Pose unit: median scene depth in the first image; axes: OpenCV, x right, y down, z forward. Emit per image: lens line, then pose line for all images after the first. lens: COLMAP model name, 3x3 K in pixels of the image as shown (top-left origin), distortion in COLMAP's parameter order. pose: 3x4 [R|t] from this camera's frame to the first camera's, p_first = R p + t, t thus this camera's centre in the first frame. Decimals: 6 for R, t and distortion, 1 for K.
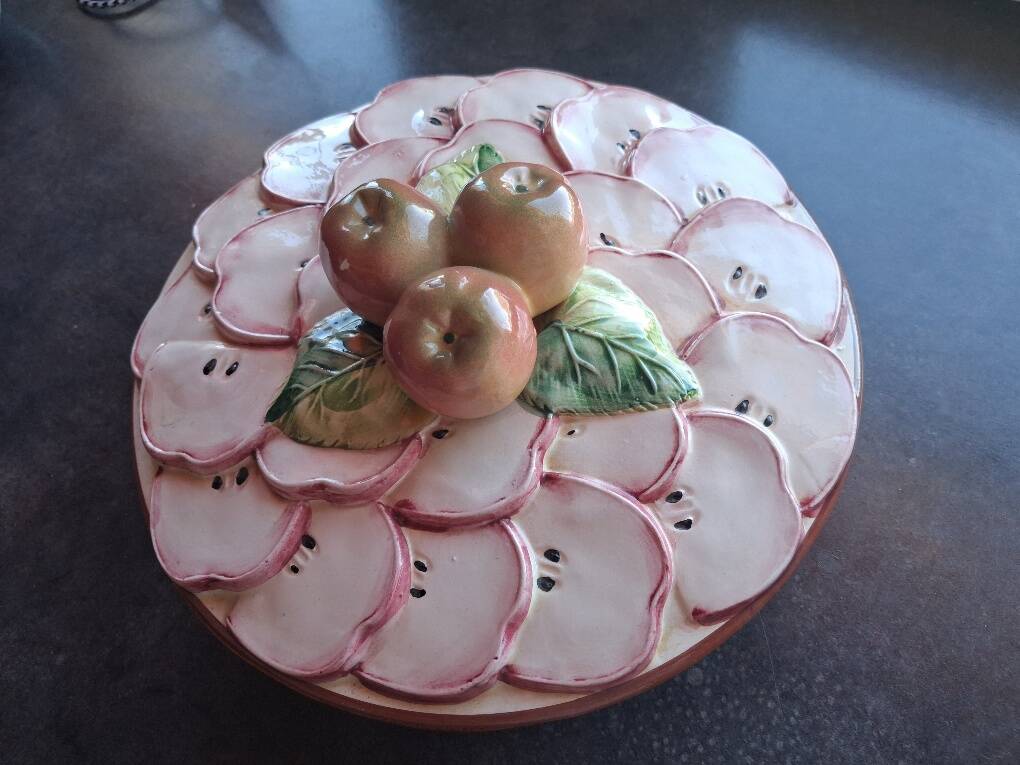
lens RADIAL K [[789.9, 0, 511.2], [0, 789.9, 398.3], [0, 0, 1]] dist [0.171146, -0.378811]
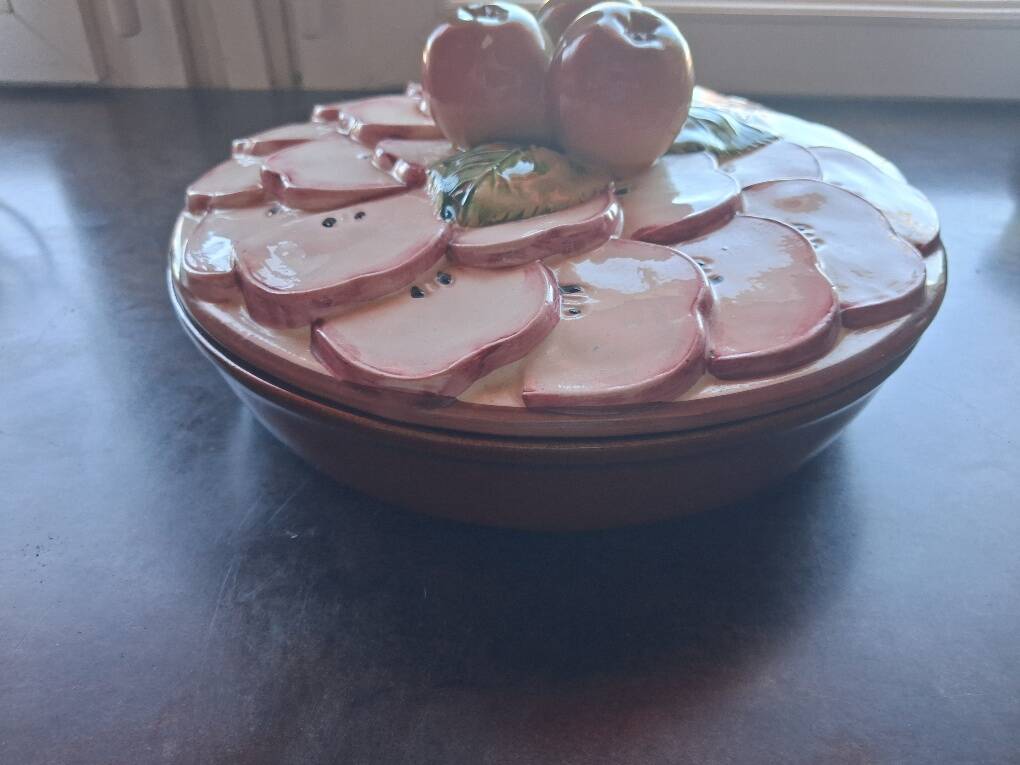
lens RADIAL K [[811.1, 0, 529.6], [0, 811.1, 379.6], [0, 0, 1]] dist [0.083154, -0.143887]
pose [[0.831500, -0.207511, 0.515313, -0.737697], [0.442559, 0.808126, -0.388682, 0.562116], [-0.335782, 0.551246, 0.763792, 0.411500]]
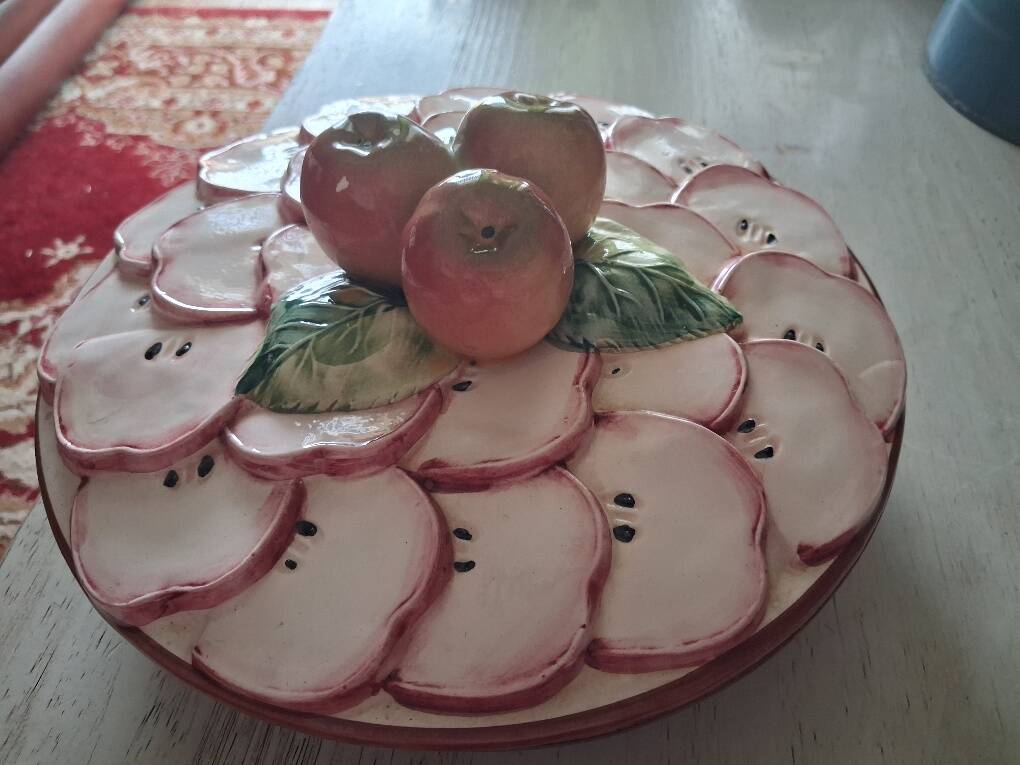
lens RADIAL K [[811.1, 0, 529.6], [0, 811.1, 379.6], [0, 0, 1]] dist [0.083154, -0.143887]
pose [[0.977399, -0.063316, 0.201698, -0.191588], [0.116370, 0.957674, -0.263283, 0.270260], [-0.176491, 0.280804, 0.943398, 0.187578]]
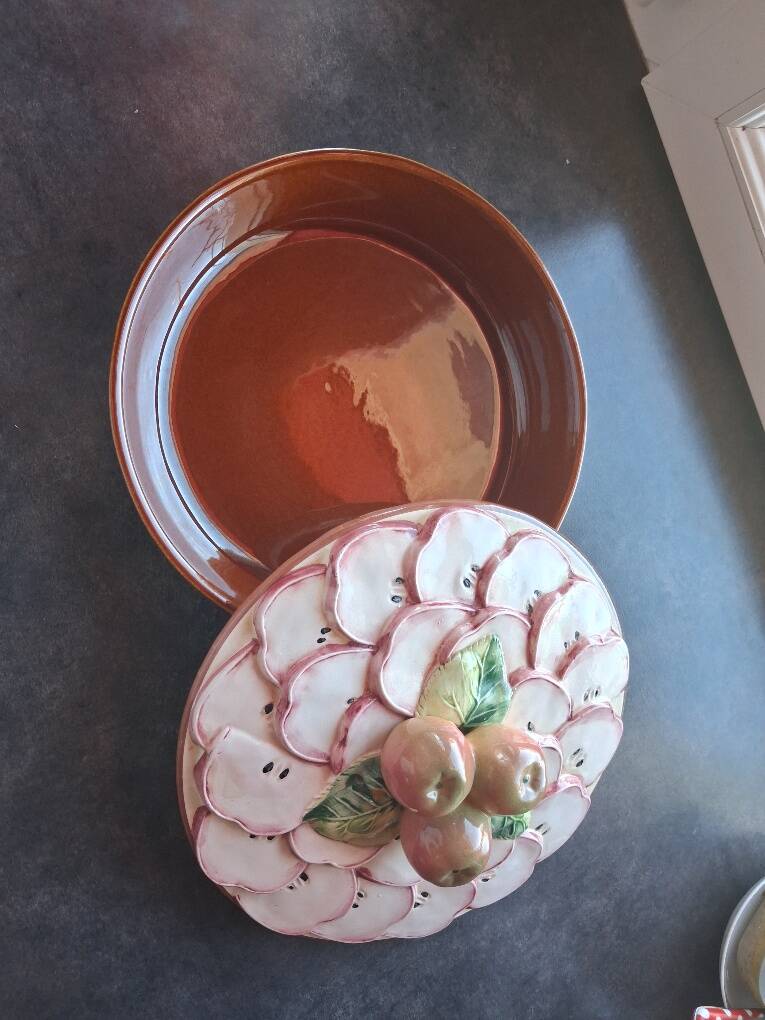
lens RADIAL K [[811.1, 0, 382.5], [0, 811.1, 510.0], [0, 0, 1]] dist [0.083154, -0.143887]
pose [[0.825012, 0.195357, 0.530274, -1.150640], [-0.492958, 0.707586, 0.506275, -1.280840], [-0.276310, -0.679086, 0.680070, 0.315130]]
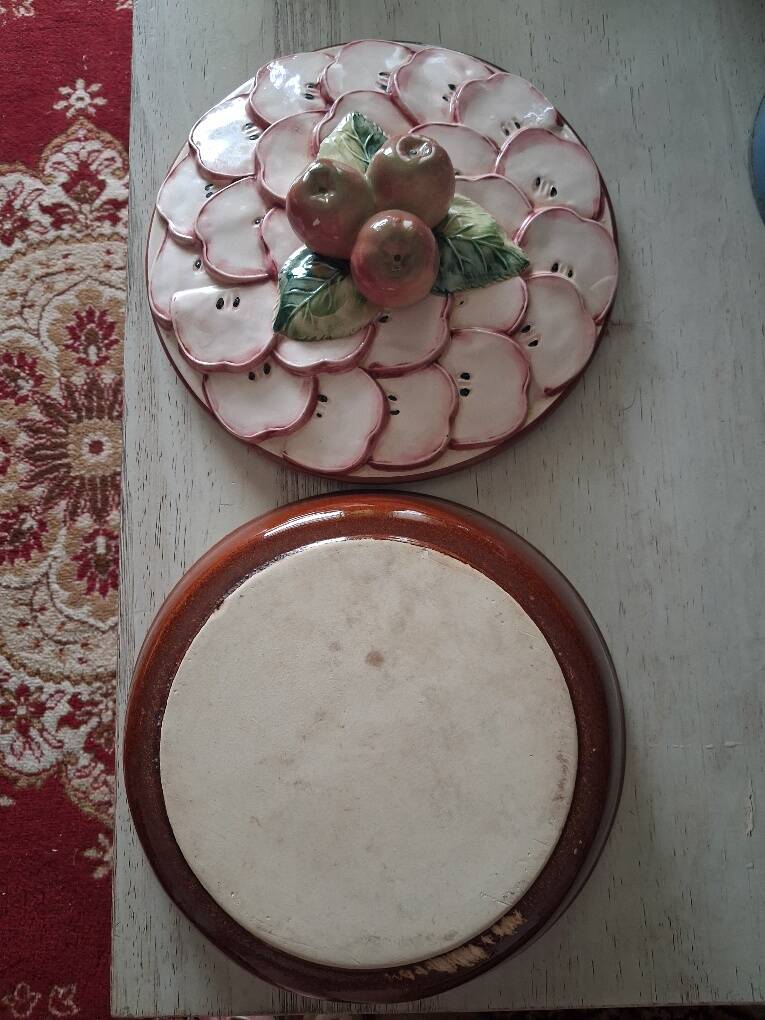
lens RADIAL K [[789.9, 0, 382.5], [0, 789.9, 510.0], [0, 0, 1]] dist [0.171146, -0.378811]
pose [[0.967489, -0.217628, 0.128850, -0.392812], [0.176286, 0.945596, 0.273443, -0.033460], [-0.181349, -0.241839, 0.953219, -0.673082]]
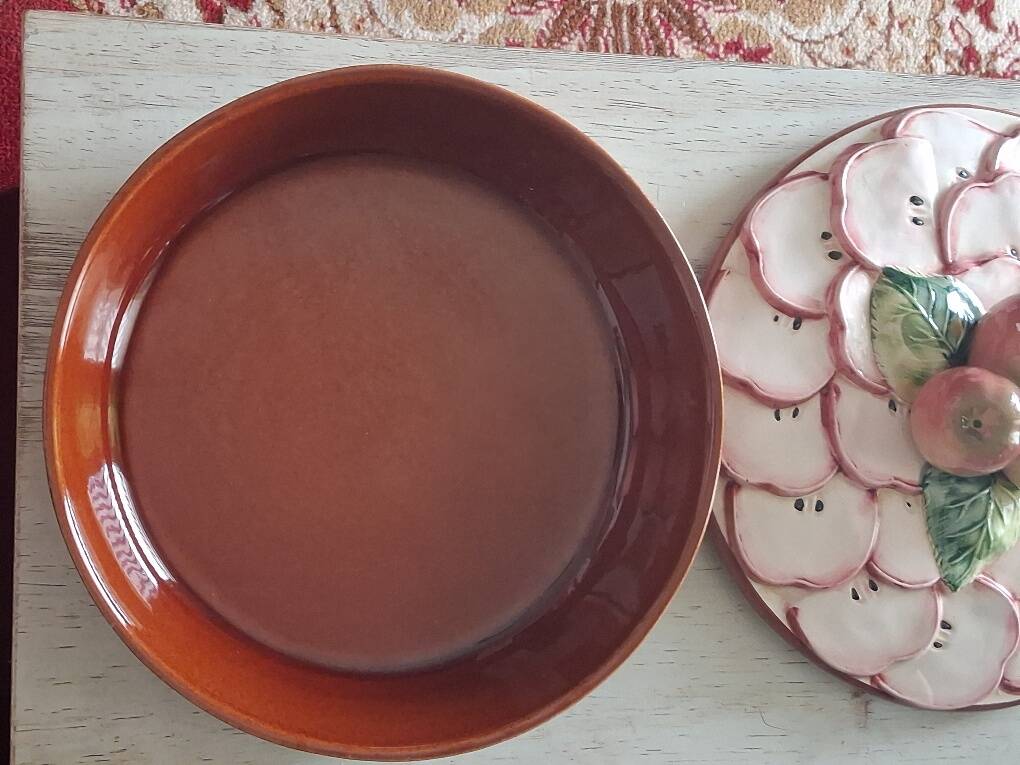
lens RADIAL K [[1523.1, 0, 510.0], [0, 1523.1, 382.5], [0, 0, 1]] dist [0.183212, -0.189363]
pose [[0.164694, 0.977732, 0.130060, -0.562132], [-0.976012, 0.142510, 0.164597, 0.237996], [0.142397, -0.154048, 0.977749, -1.566503]]
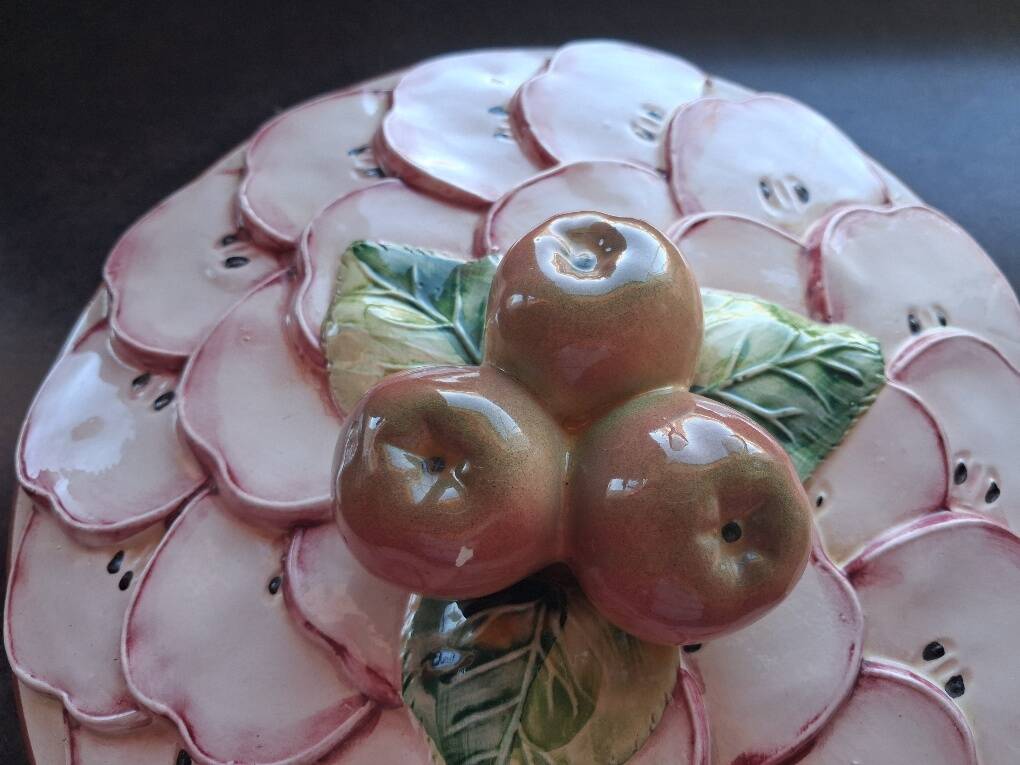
lens RADIAL K [[809.3, 0, 526.9], [0, 809.3, 407.0], [0, 0, 1]] dist [-0.017686, -0.002679]
pose [[0.689815, -0.636666, 0.344692, -0.287412], [0.610319, 0.767480, 0.196177, -0.310469], [-0.389443, 0.075046, 0.917988, 0.442010]]
